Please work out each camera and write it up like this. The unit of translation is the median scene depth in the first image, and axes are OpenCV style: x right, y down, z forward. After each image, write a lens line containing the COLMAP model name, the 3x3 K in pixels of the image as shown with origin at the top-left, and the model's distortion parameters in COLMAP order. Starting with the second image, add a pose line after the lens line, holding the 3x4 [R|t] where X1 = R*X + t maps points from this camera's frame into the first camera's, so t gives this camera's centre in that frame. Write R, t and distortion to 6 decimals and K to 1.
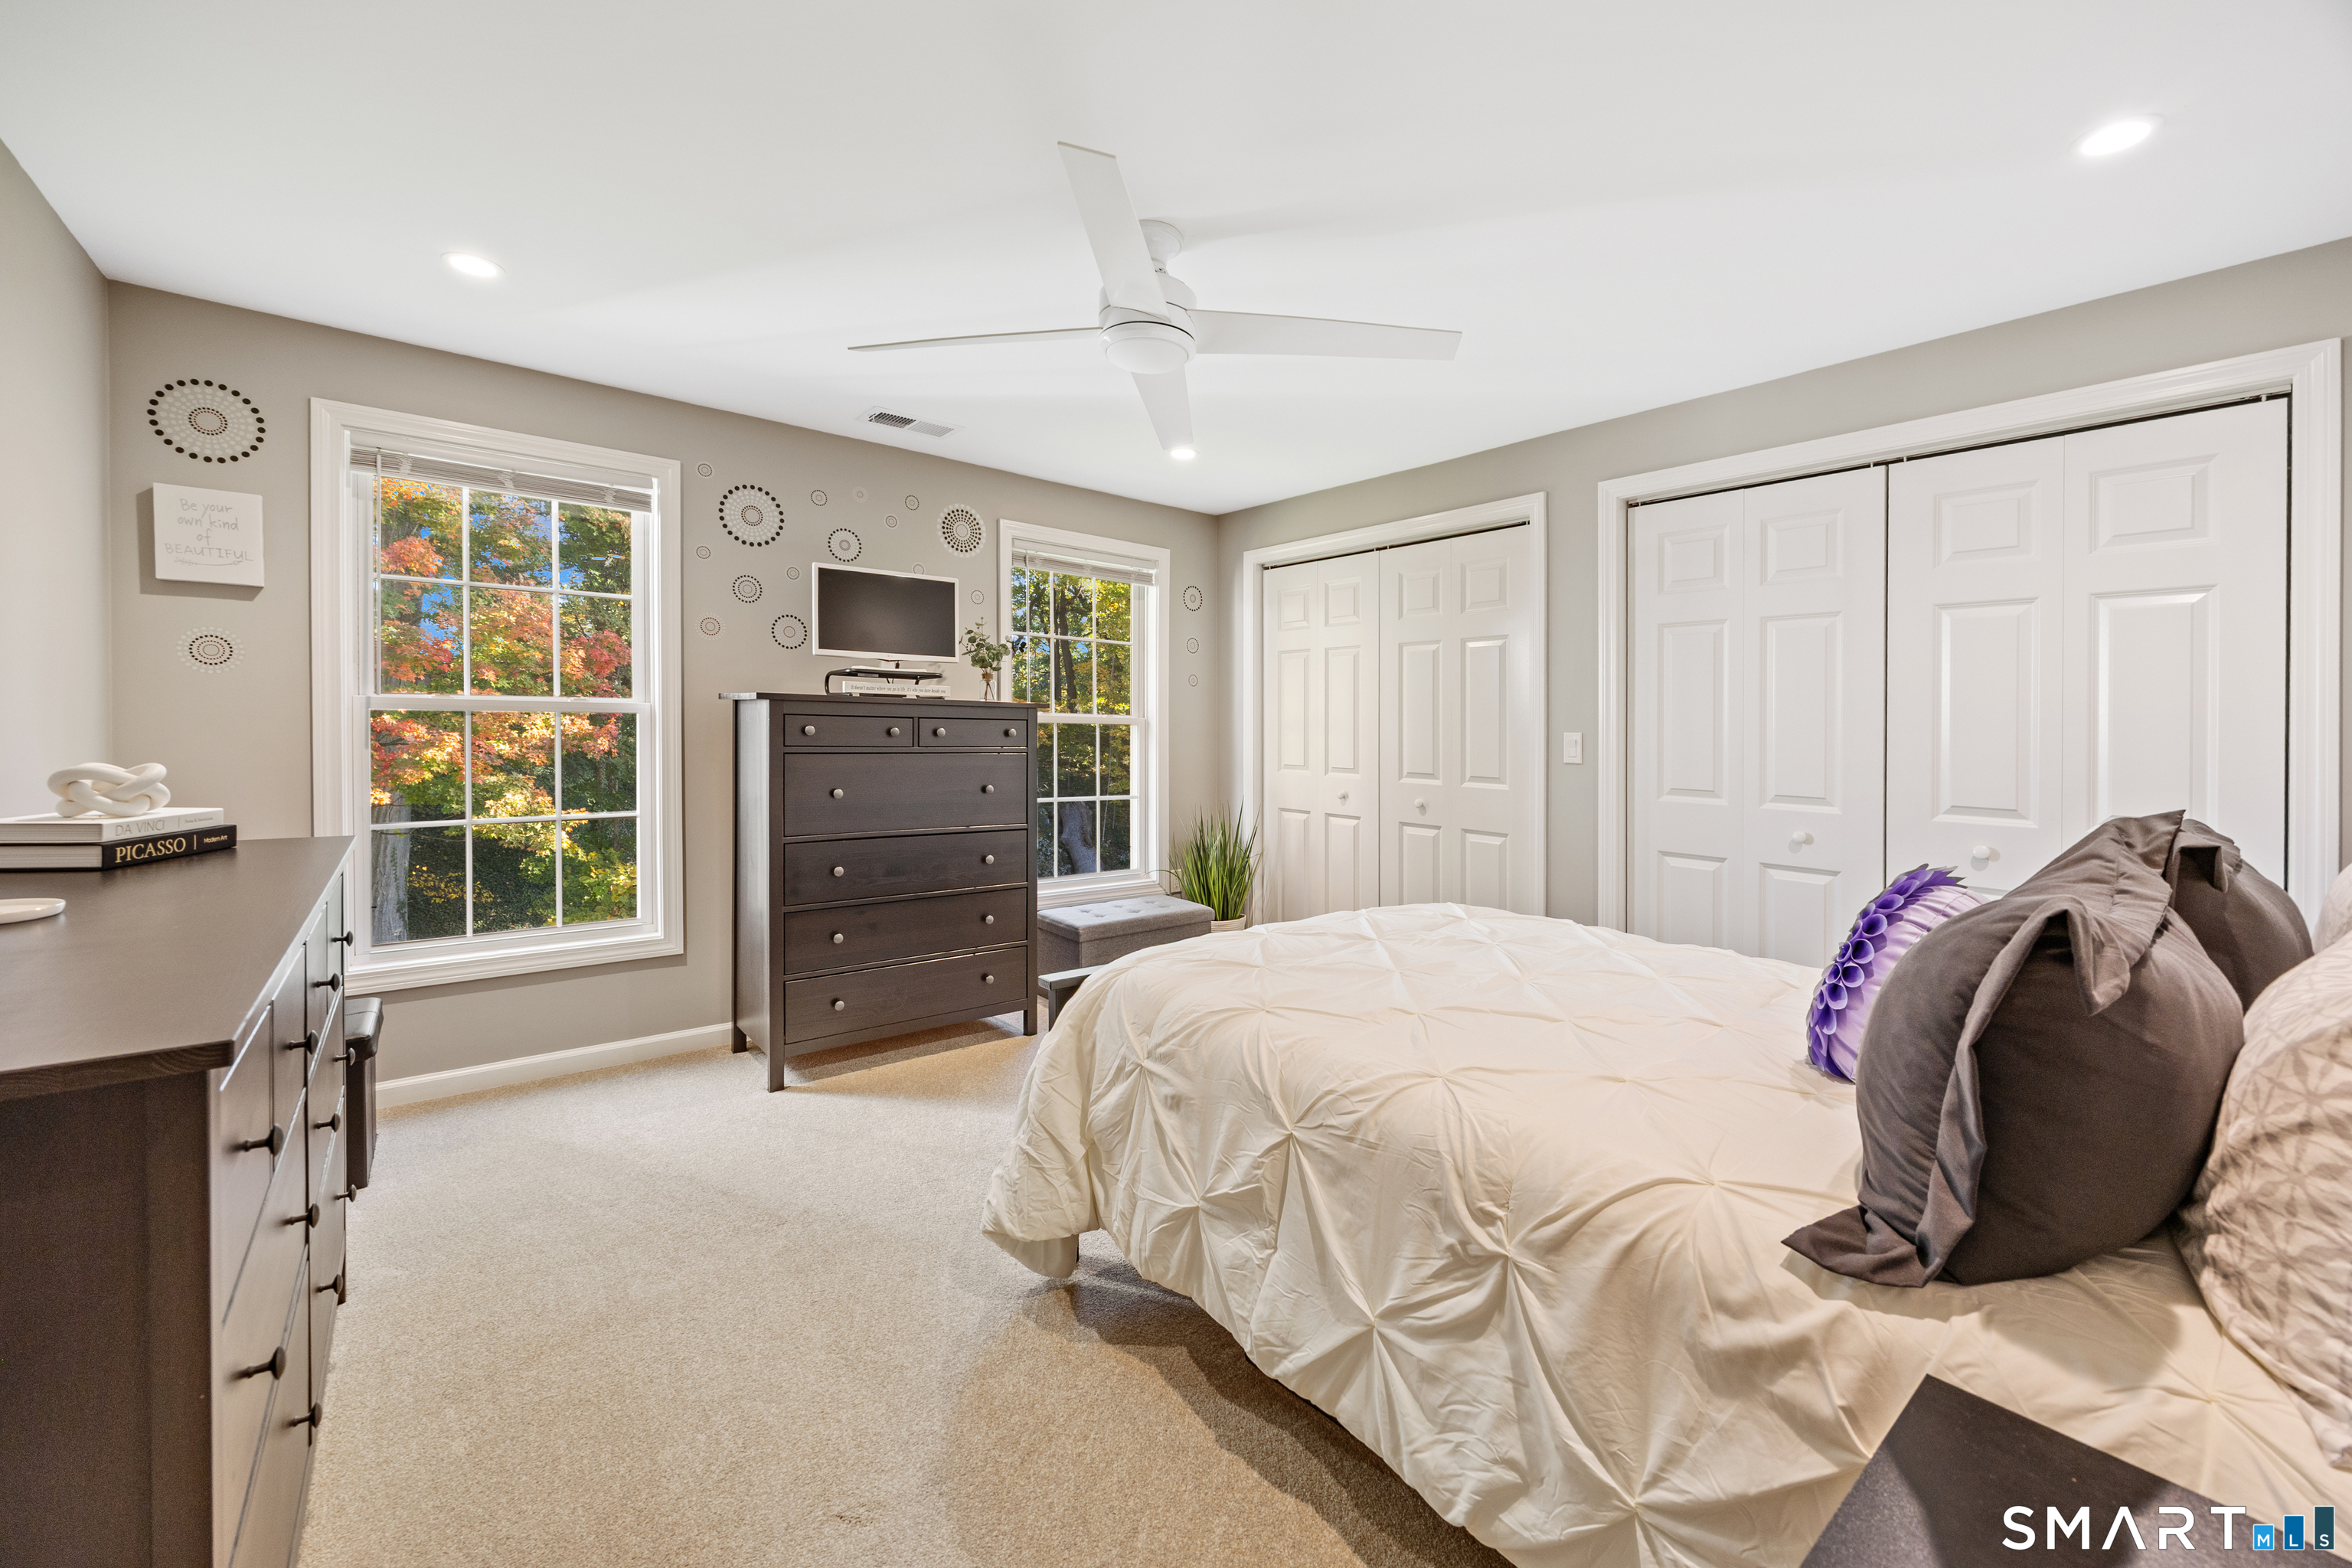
lens RADIAL K [[936.3, 0, 1191.8], [0, 936.3, 755.3], [0, 0, 1]] dist [-0.018714, -0.000242]
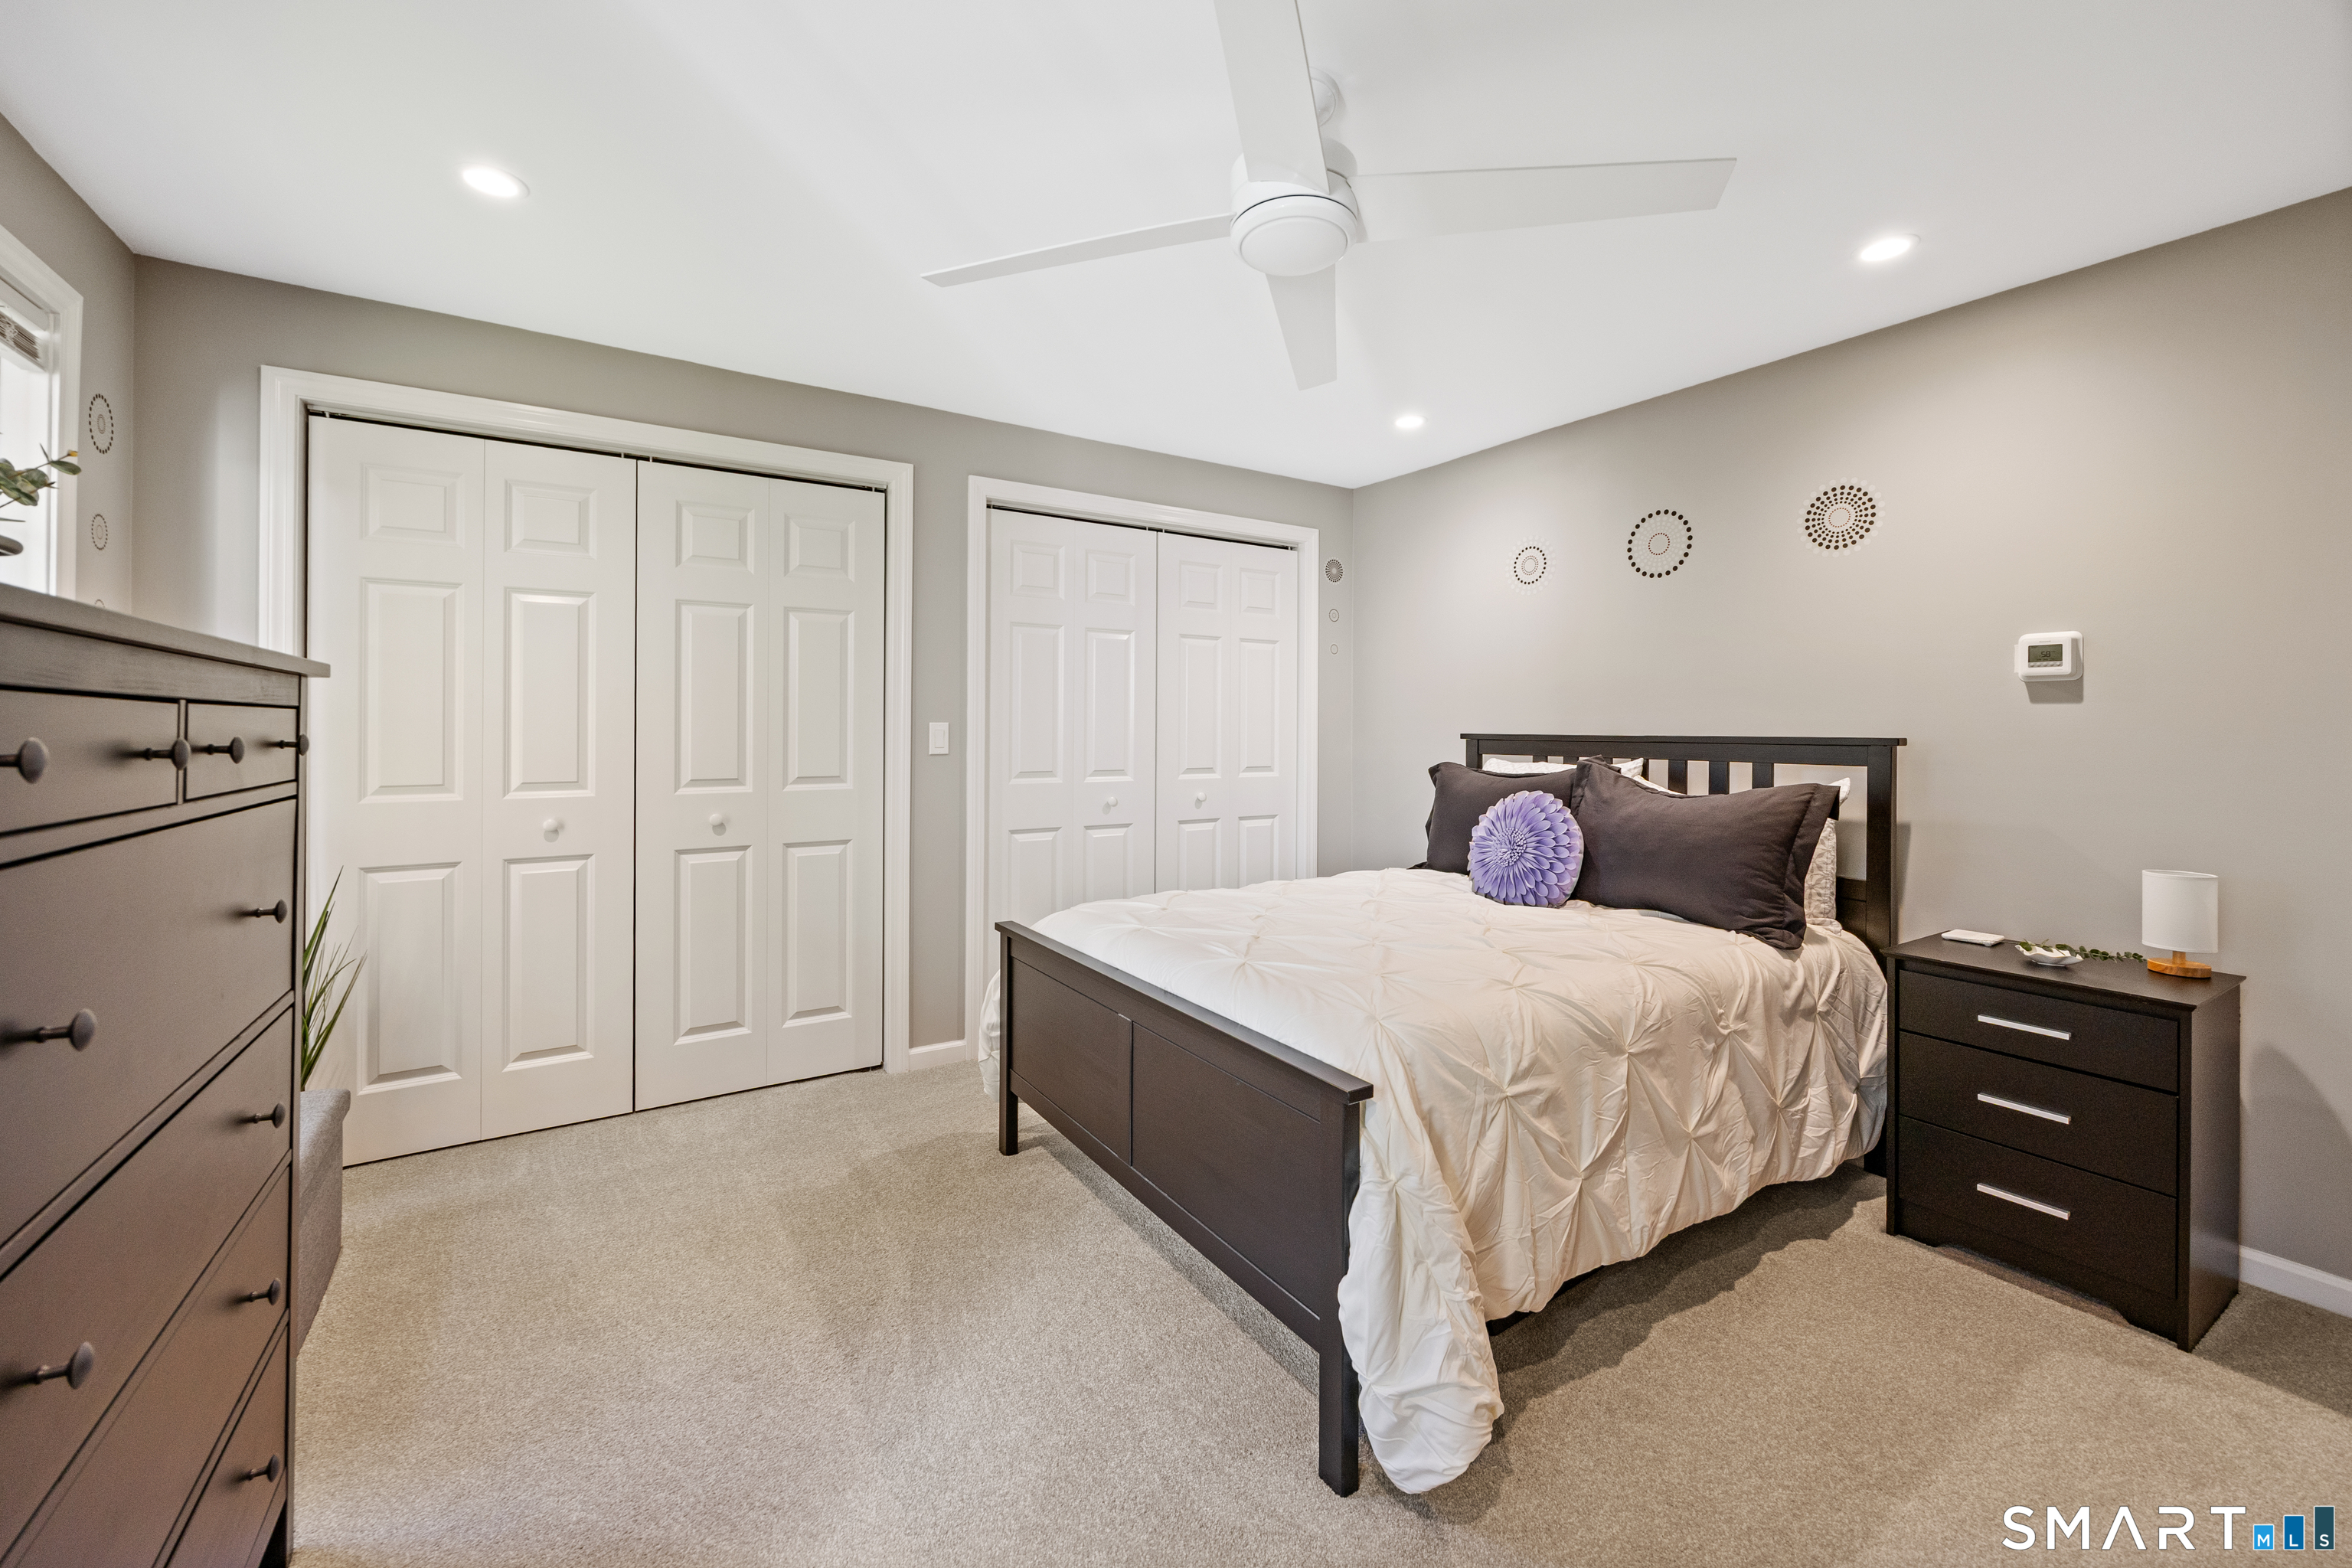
lens RADIAL K [[924.9, 0, 1174.3], [0, 924.9, 739.7], [0, 0, 1]] dist [-0.002678, -0.000264]
pose [[0.115729, -0.032792, 0.992739, -0.384452], [0.026554, 0.999200, 0.029910, -0.021532], [-0.992926, 0.022899, 0.116507, 0.474718]]
